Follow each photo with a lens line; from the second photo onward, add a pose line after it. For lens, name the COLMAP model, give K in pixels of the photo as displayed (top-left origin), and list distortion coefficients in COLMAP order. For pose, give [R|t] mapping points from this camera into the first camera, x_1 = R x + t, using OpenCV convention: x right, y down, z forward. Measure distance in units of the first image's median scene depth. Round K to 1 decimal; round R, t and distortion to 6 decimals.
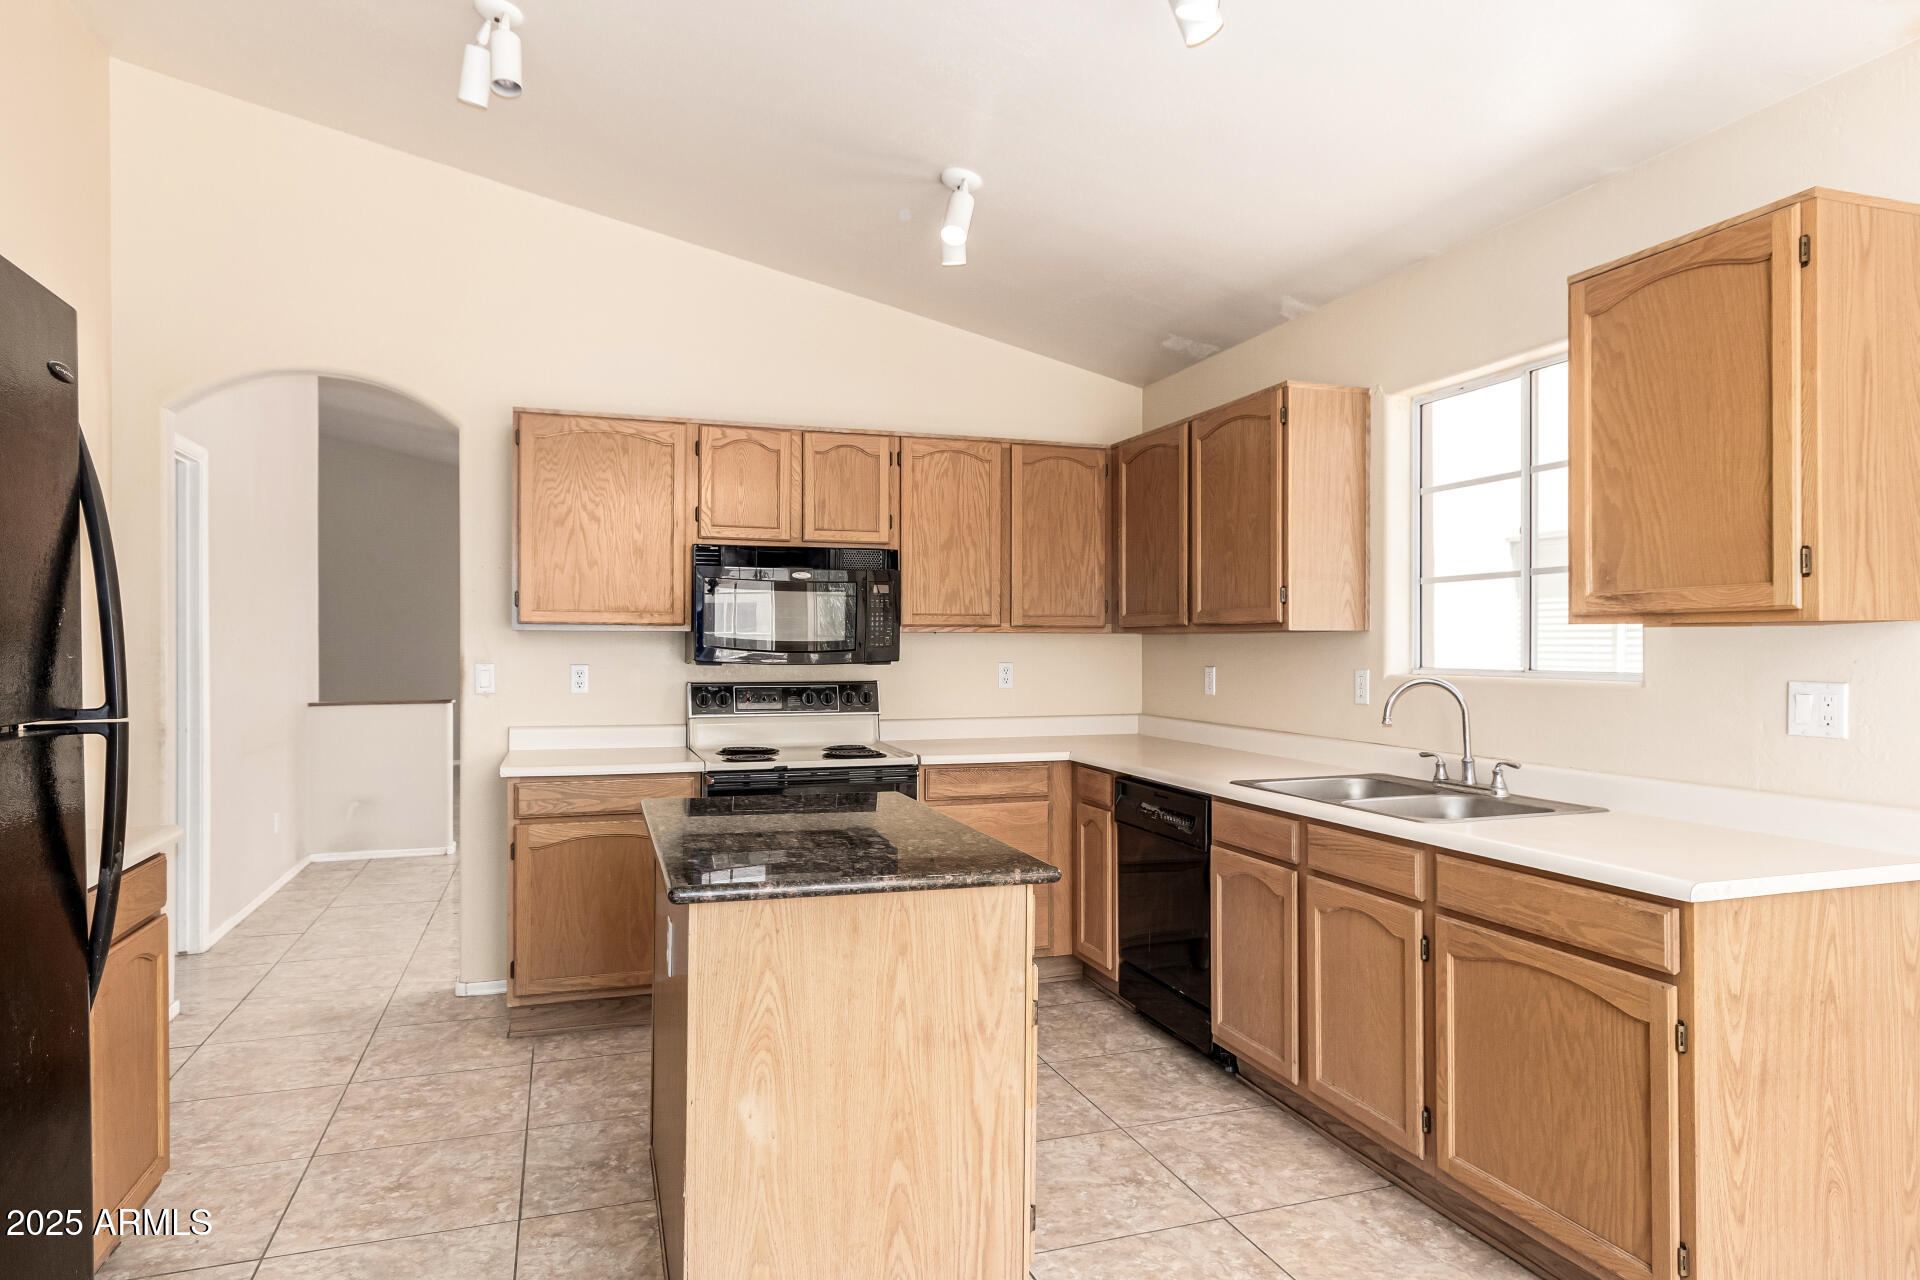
lens RADIAL K [[1161.9, 0, 962.7], [0, 1161.9, 642.3], [0, 0, 1]] dist [-0.000541, 0.004241]
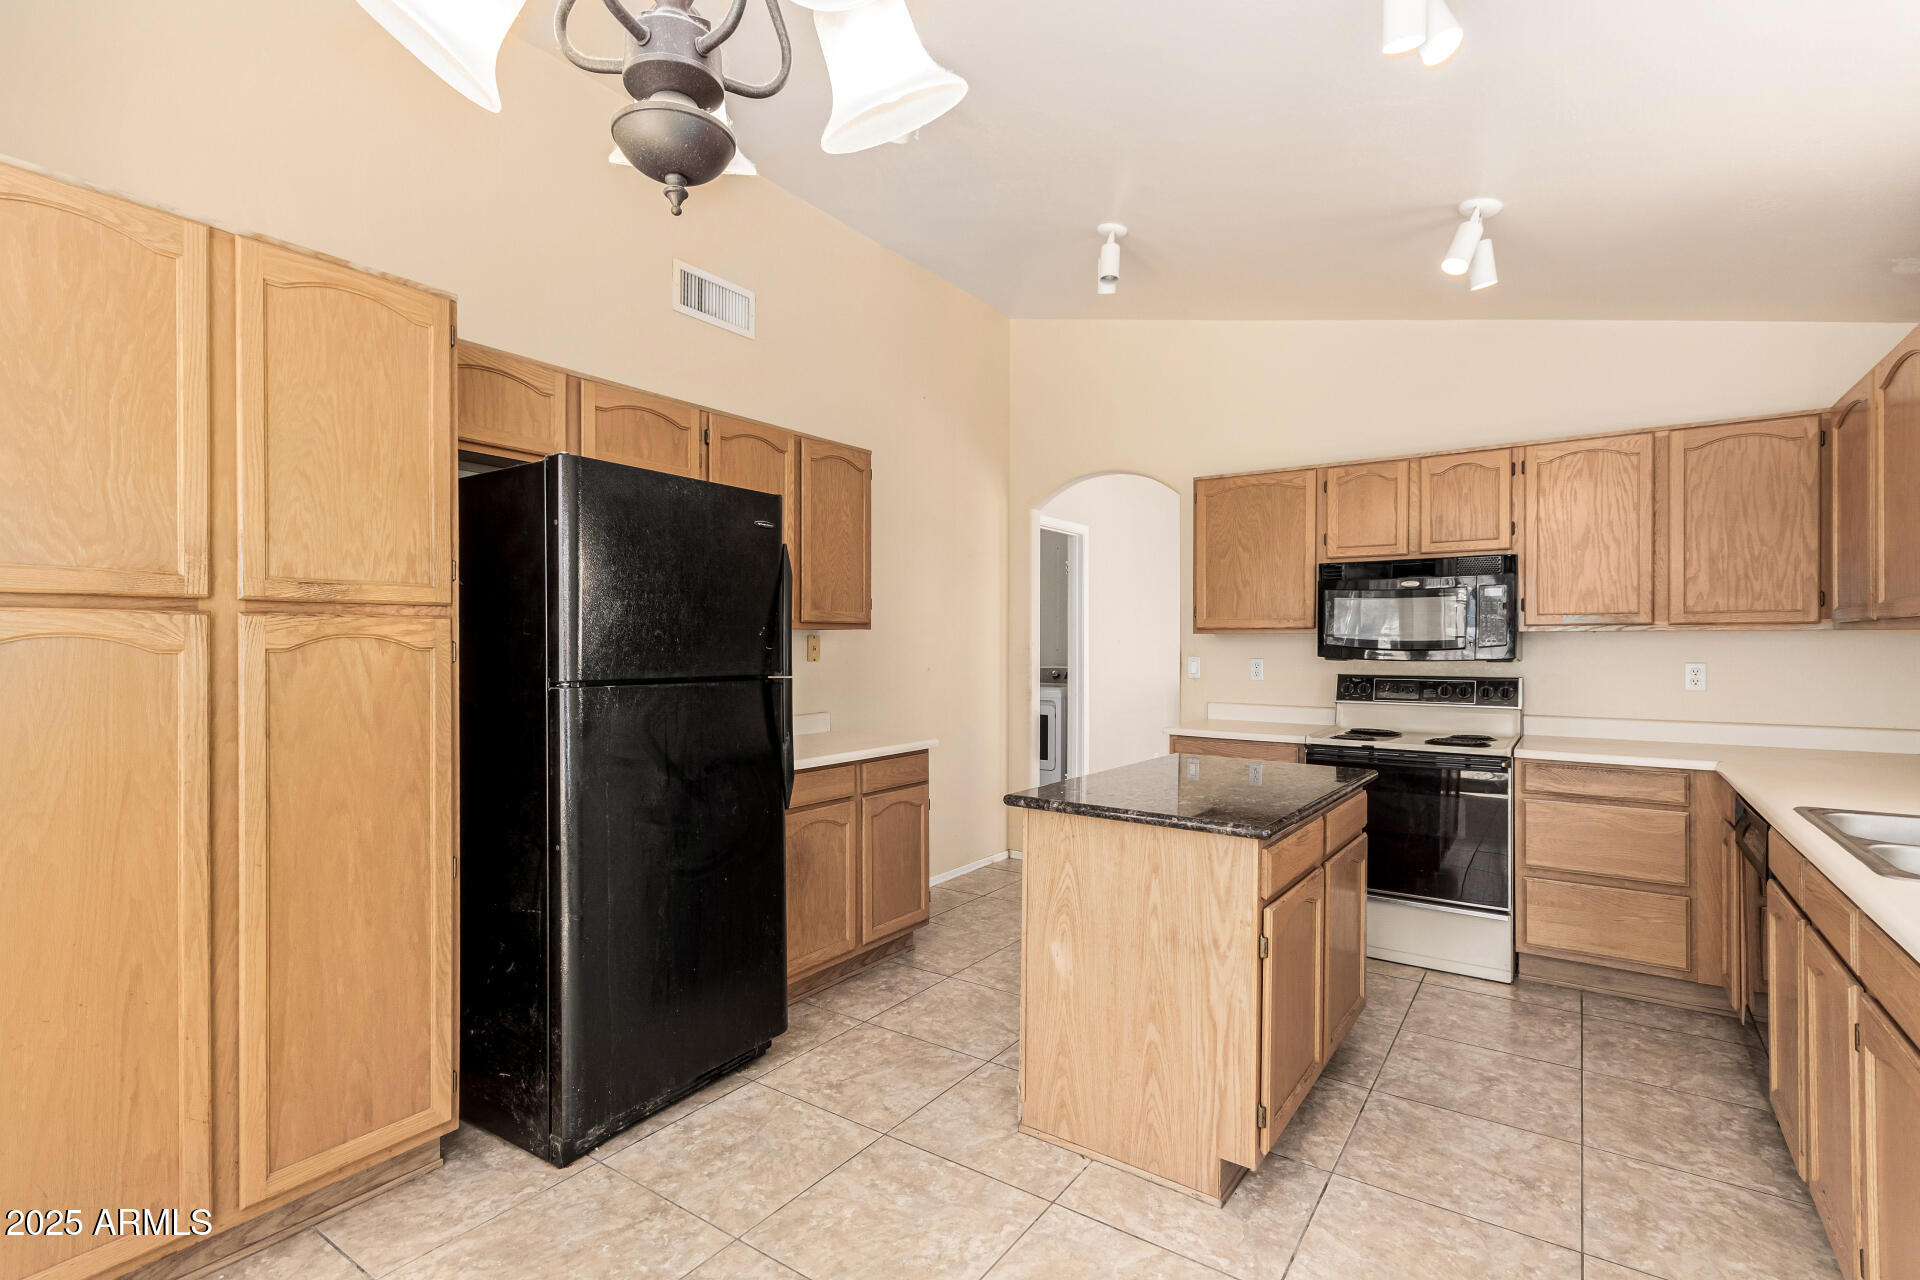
lens RADIAL K [[927.9, 0, 950.4], [0, 927.9, 641.6], [0, 0, 1]] dist [0.005669, 0.001923]
pose [[0.570269, -0.001819, -0.821456, 0.373754], [0.001047, 0.999998, -0.001487, 0.001049], [0.821457, -0.000013, 0.570270, 0.100866]]
